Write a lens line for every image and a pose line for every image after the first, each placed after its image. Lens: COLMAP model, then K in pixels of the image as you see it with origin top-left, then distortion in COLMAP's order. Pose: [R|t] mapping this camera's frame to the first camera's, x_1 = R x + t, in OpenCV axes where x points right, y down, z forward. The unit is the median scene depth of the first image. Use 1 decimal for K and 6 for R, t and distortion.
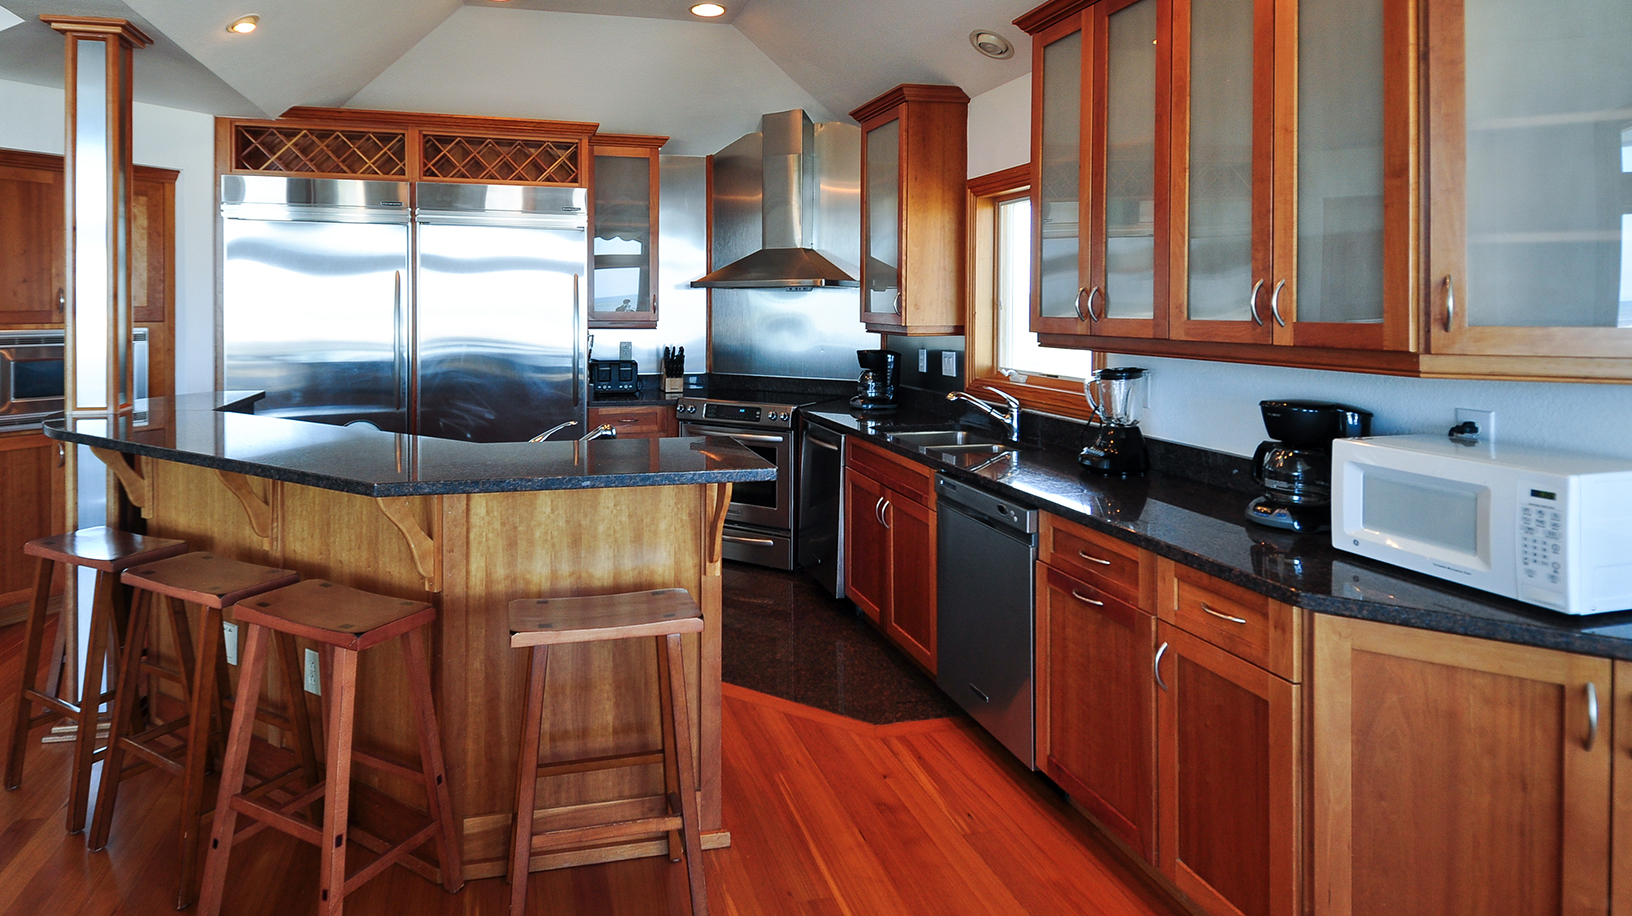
lens RADIAL K [[790.8, 0, 816.0], [0, 790.8, 458.0], [0, 0, 1]] dist [0.021813, -0.000860]
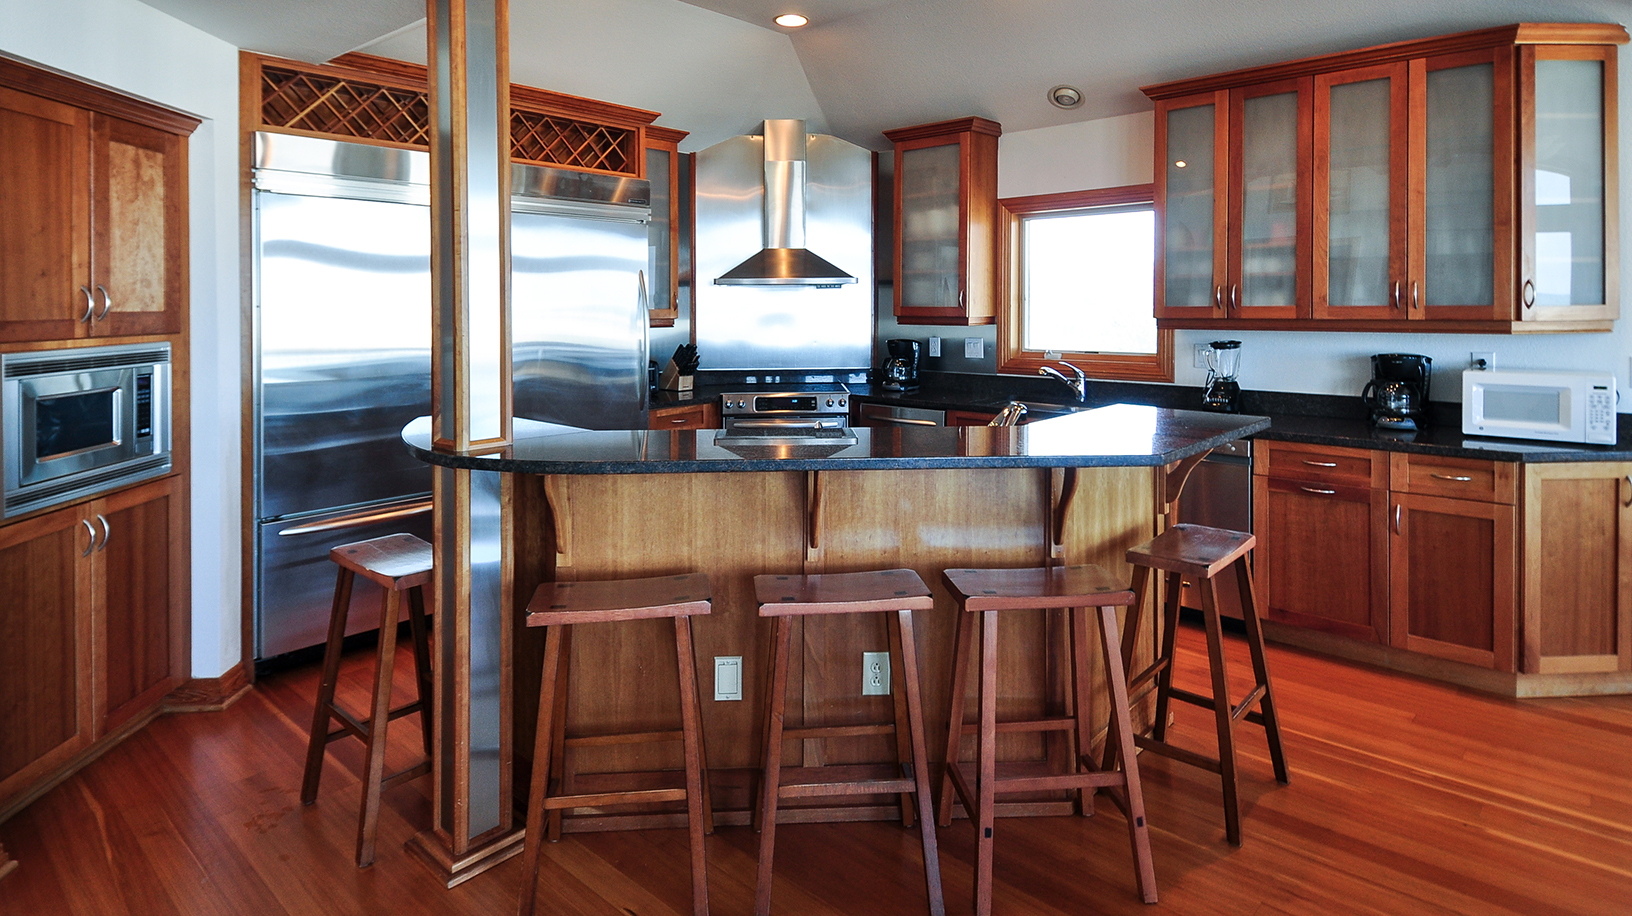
lens RADIAL K [[742.4, 0, 816.0], [0, 742.4, 458.0], [0, 0, 1]] dist [0.002106, 0.000824]
pose [[0.852536, -0.114386, 0.509998, -0.971462], [0.107921, 0.993256, 0.042369, -0.039670], [-0.511405, 0.018918, 0.859132, 0.220619]]
